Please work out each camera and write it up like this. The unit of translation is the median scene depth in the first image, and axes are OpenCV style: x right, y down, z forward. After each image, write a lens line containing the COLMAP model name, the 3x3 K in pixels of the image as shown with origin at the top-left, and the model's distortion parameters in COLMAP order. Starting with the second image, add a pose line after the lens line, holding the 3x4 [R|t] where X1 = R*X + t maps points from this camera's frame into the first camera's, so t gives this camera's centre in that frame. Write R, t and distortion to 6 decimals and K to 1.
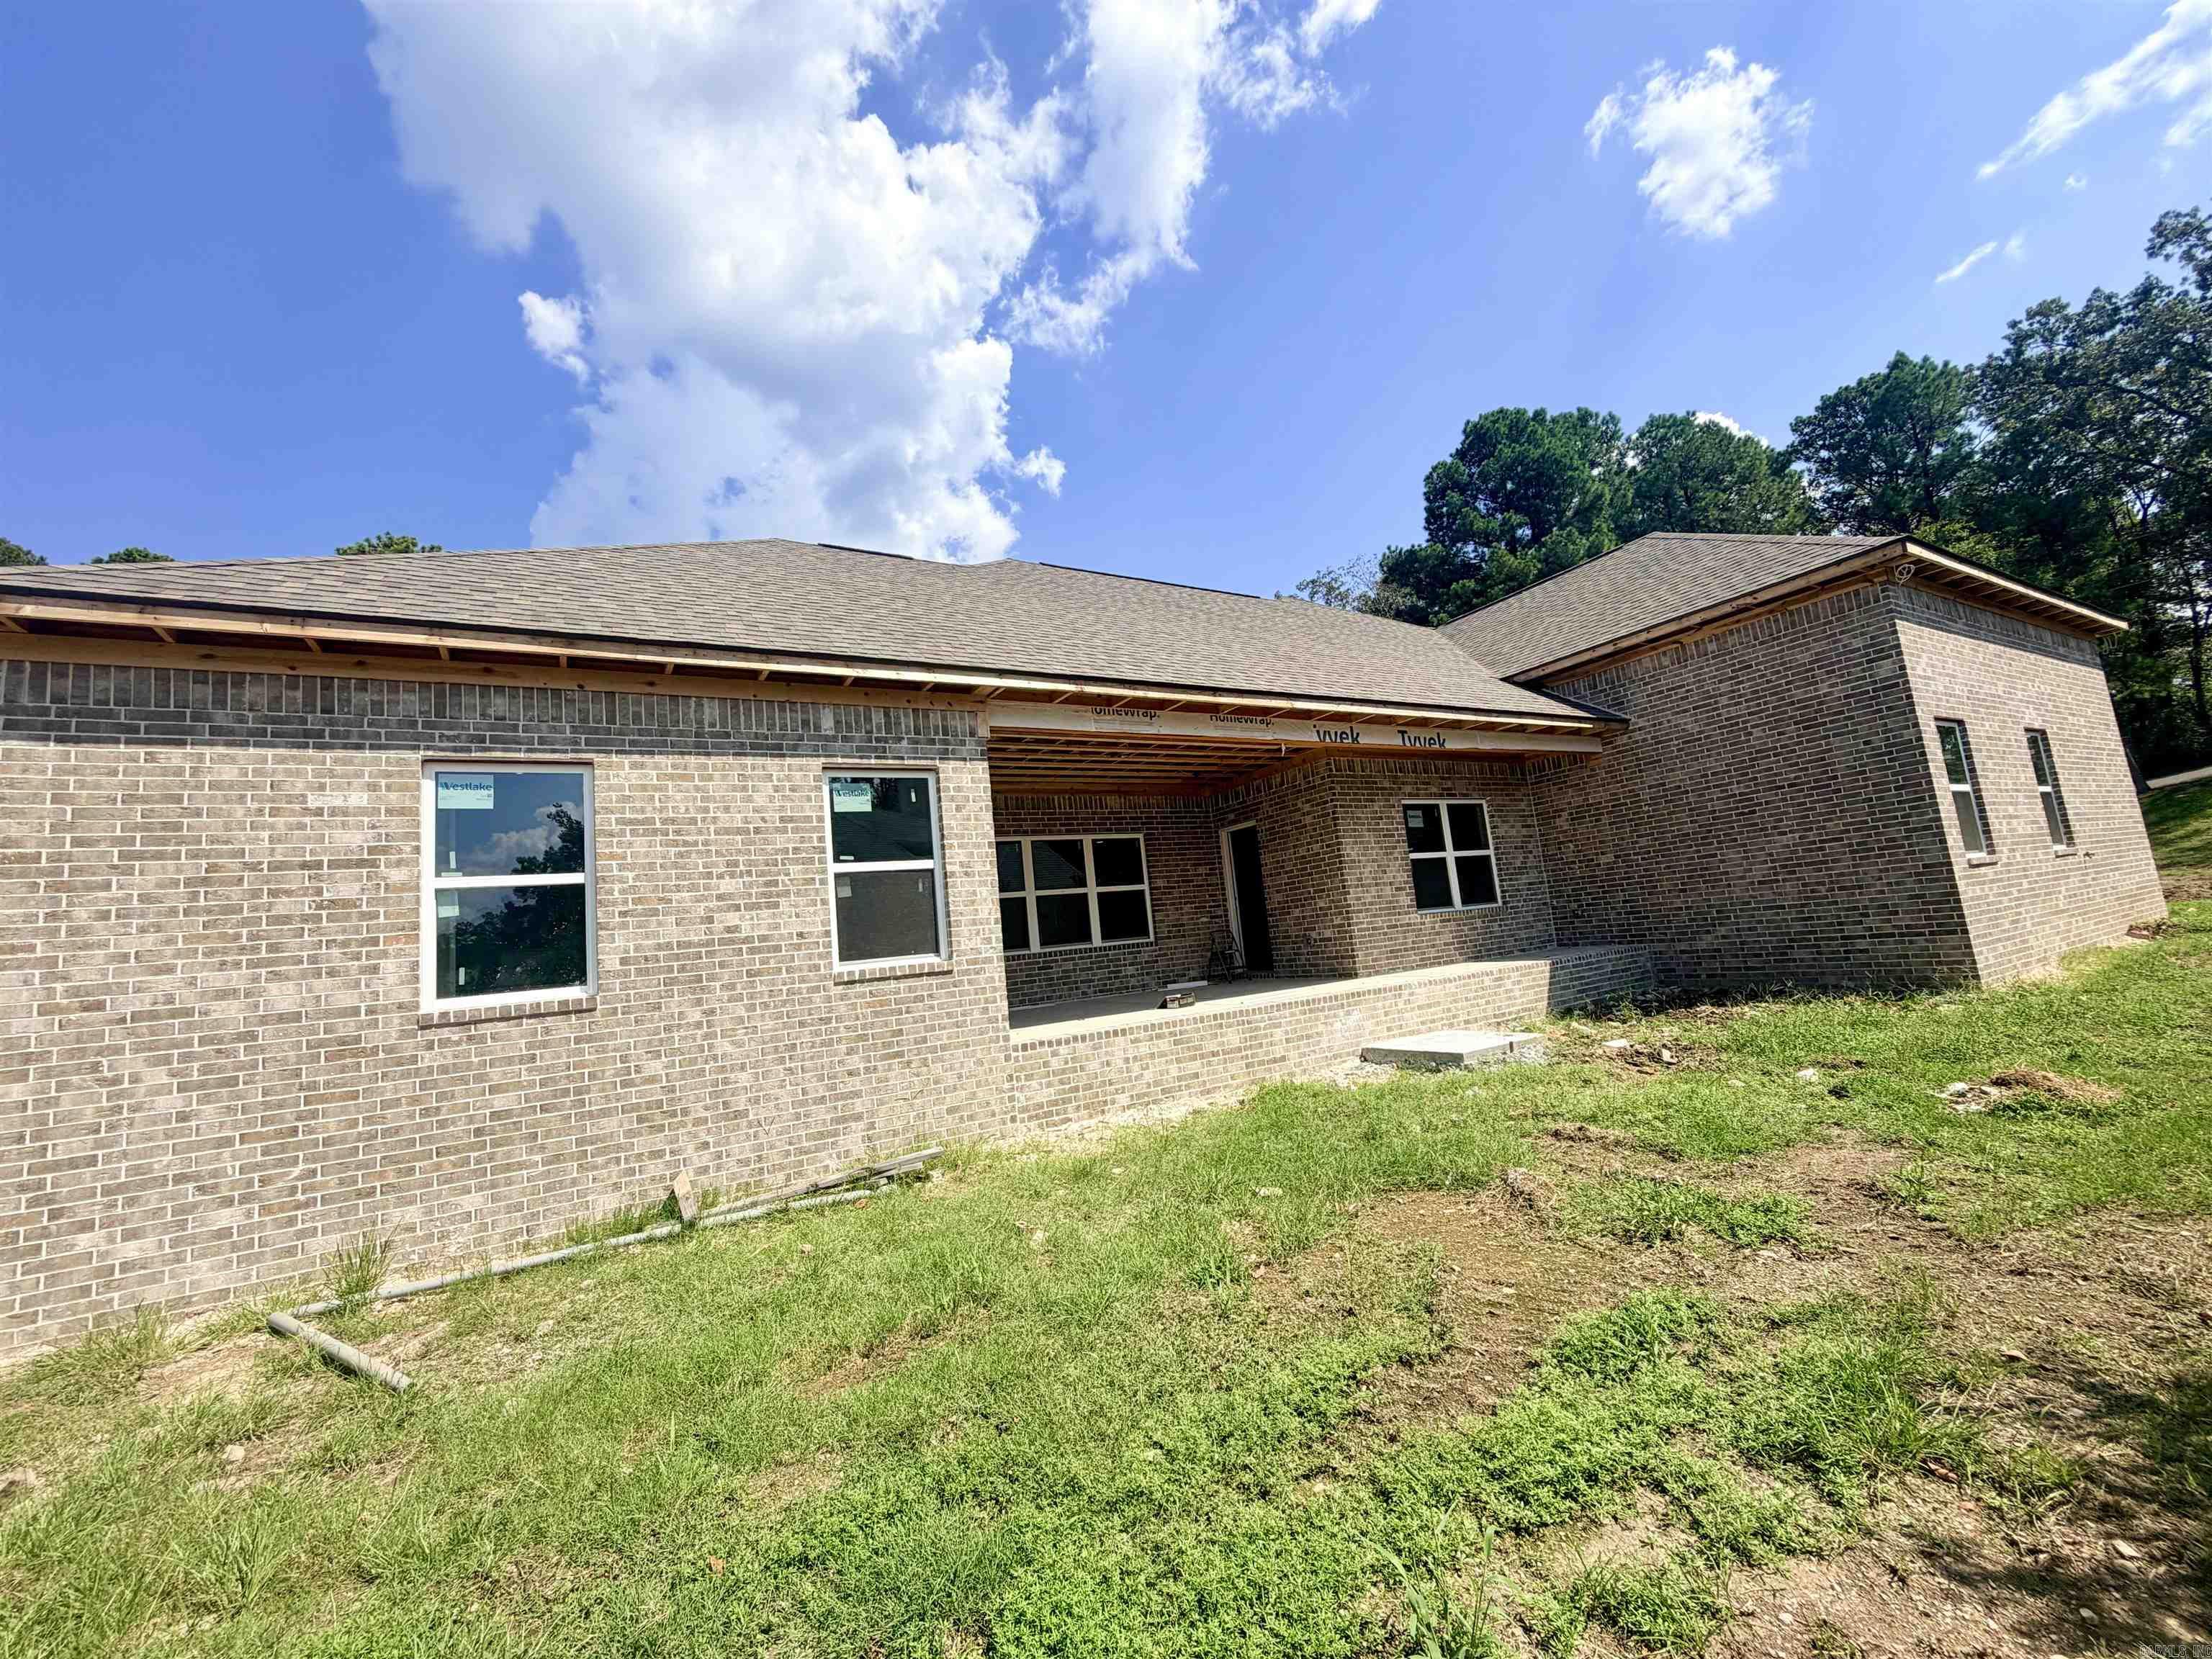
lens RADIAL K [[880.3, 0, 1097.4], [0, 880.3, 815.8], [0, 0, 1]] dist [-0.007681, -0.000101]
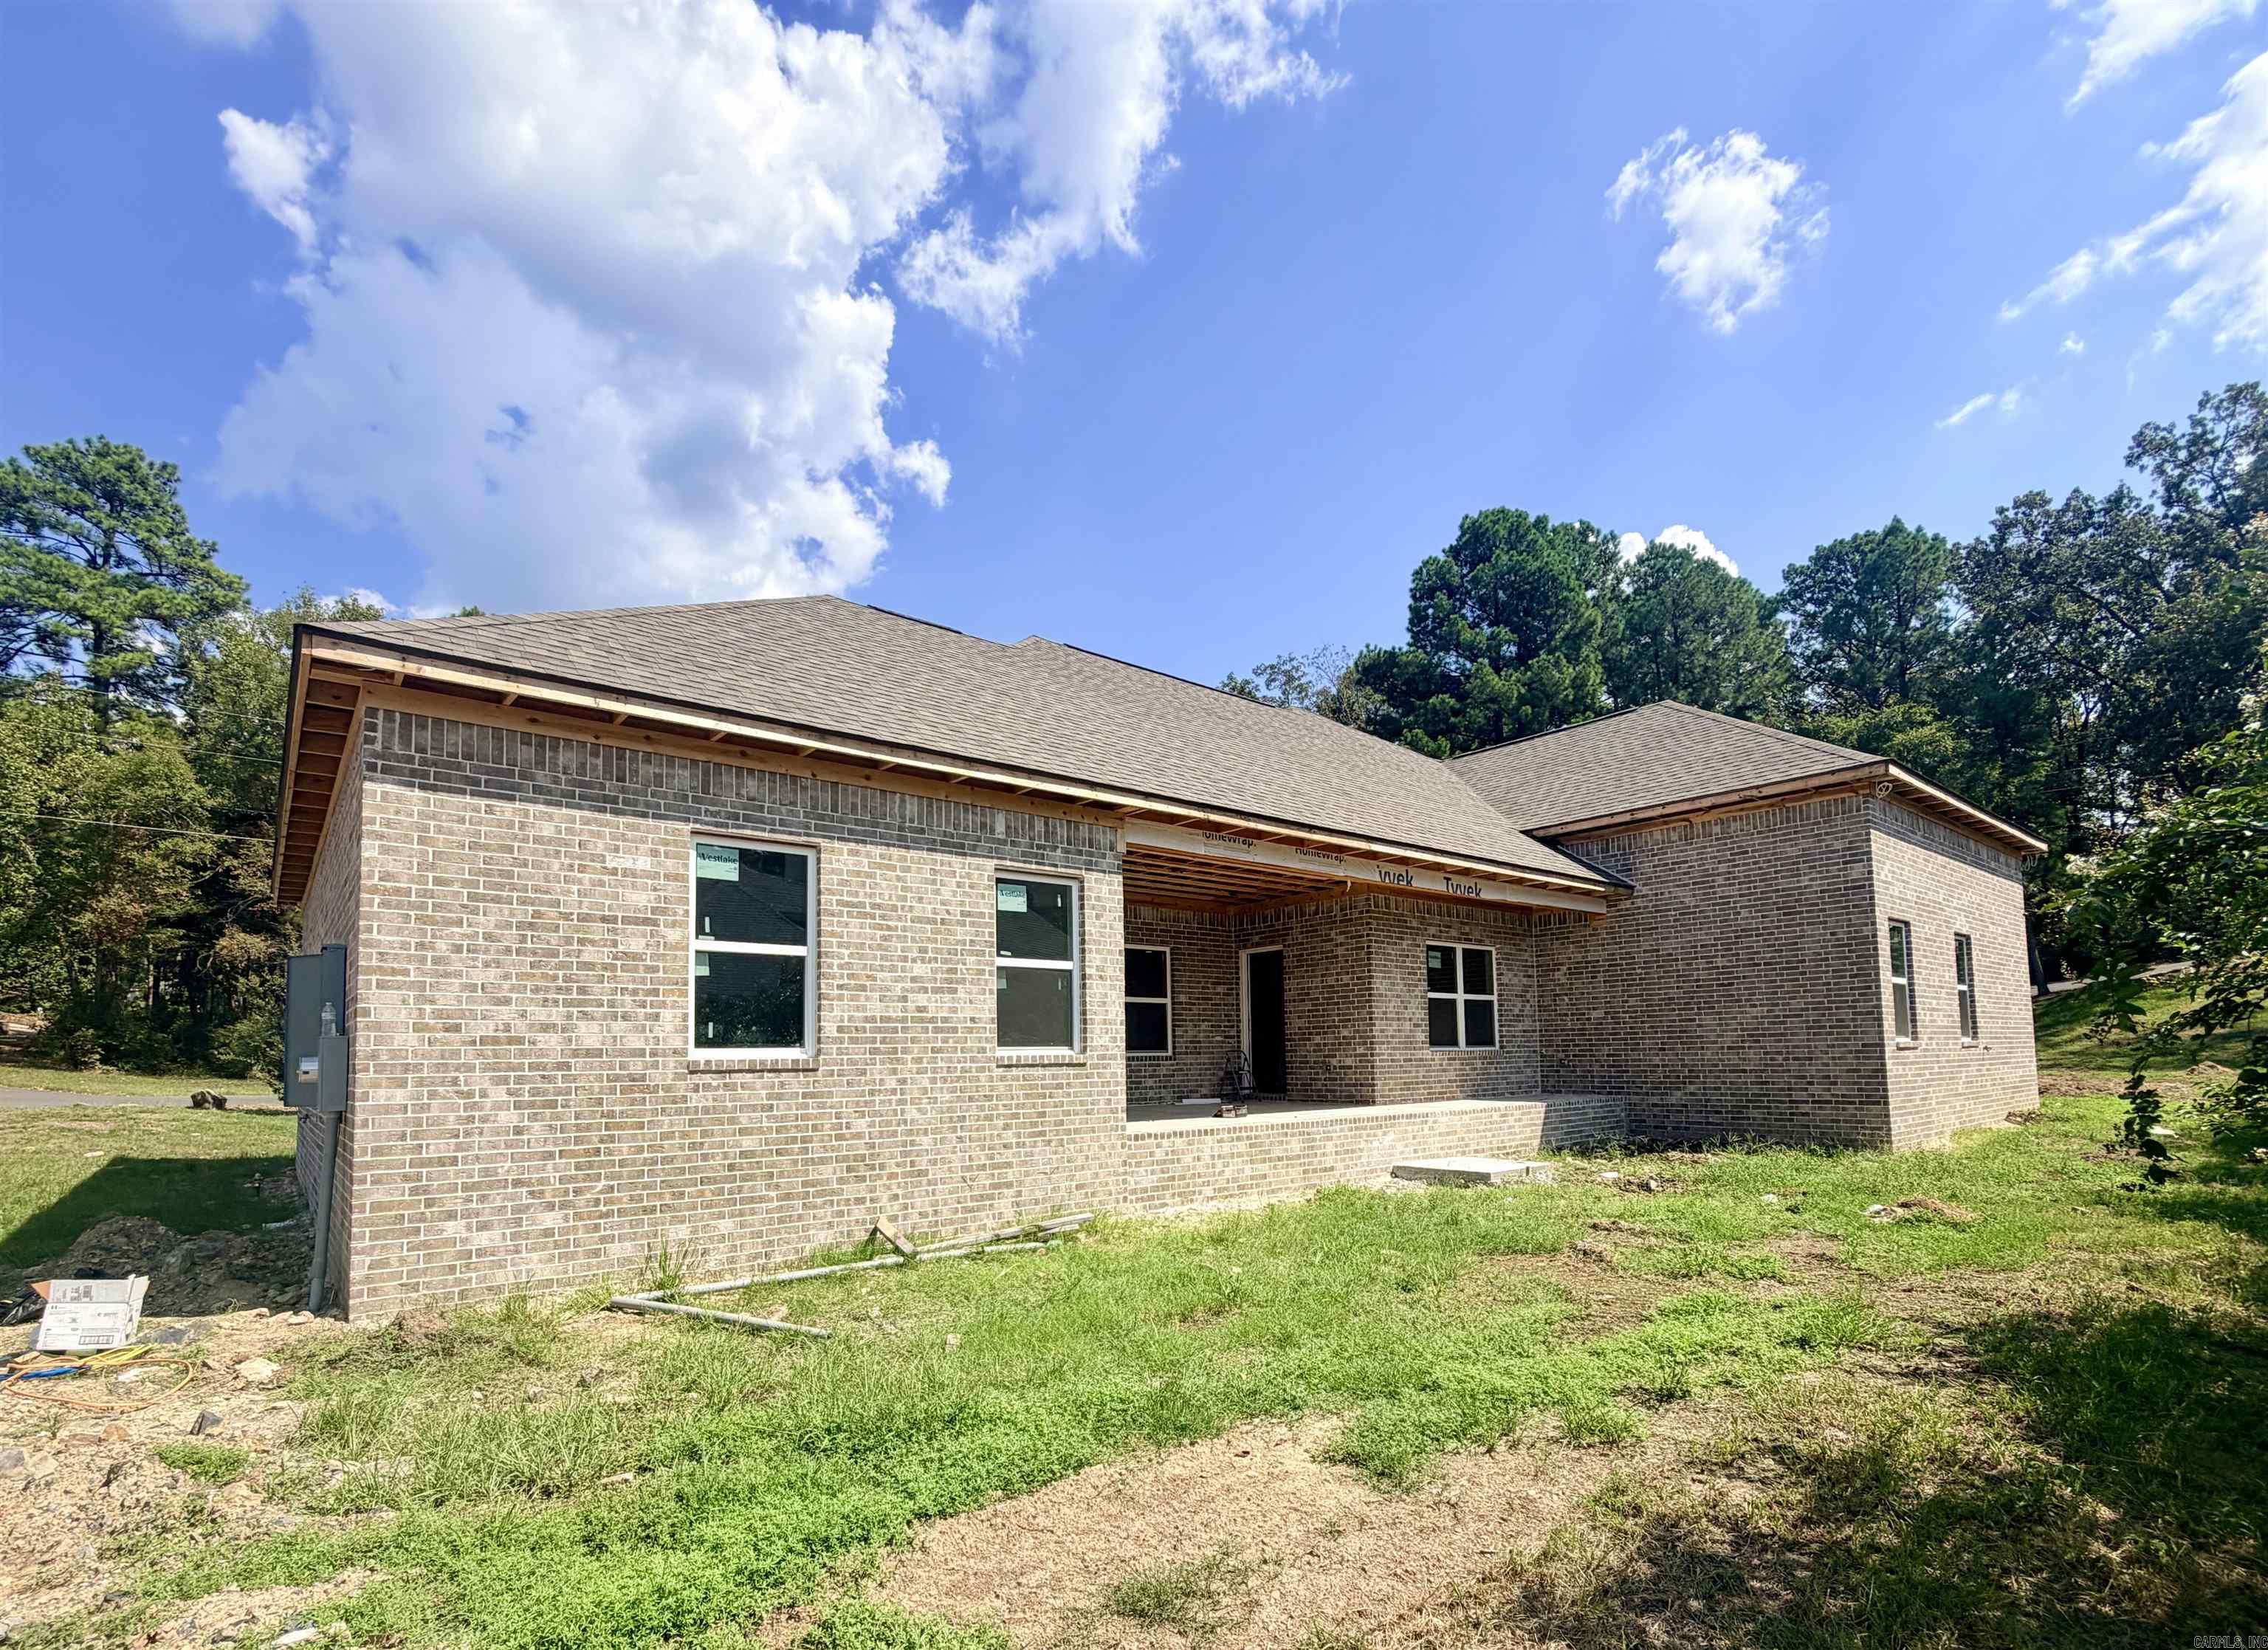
lens RADIAL K [[1072.9, 0, 1096.0], [0, 1072.9, 979.9], [0, 0, 1]] dist [-0.022383, 0.001958]
pose [[0.985081, 0.093218, 0.144659, -0.268927], [-0.102264, 0.993157, 0.056396, -0.004026], [-0.138412, -0.070348, 0.987873, -0.243451]]
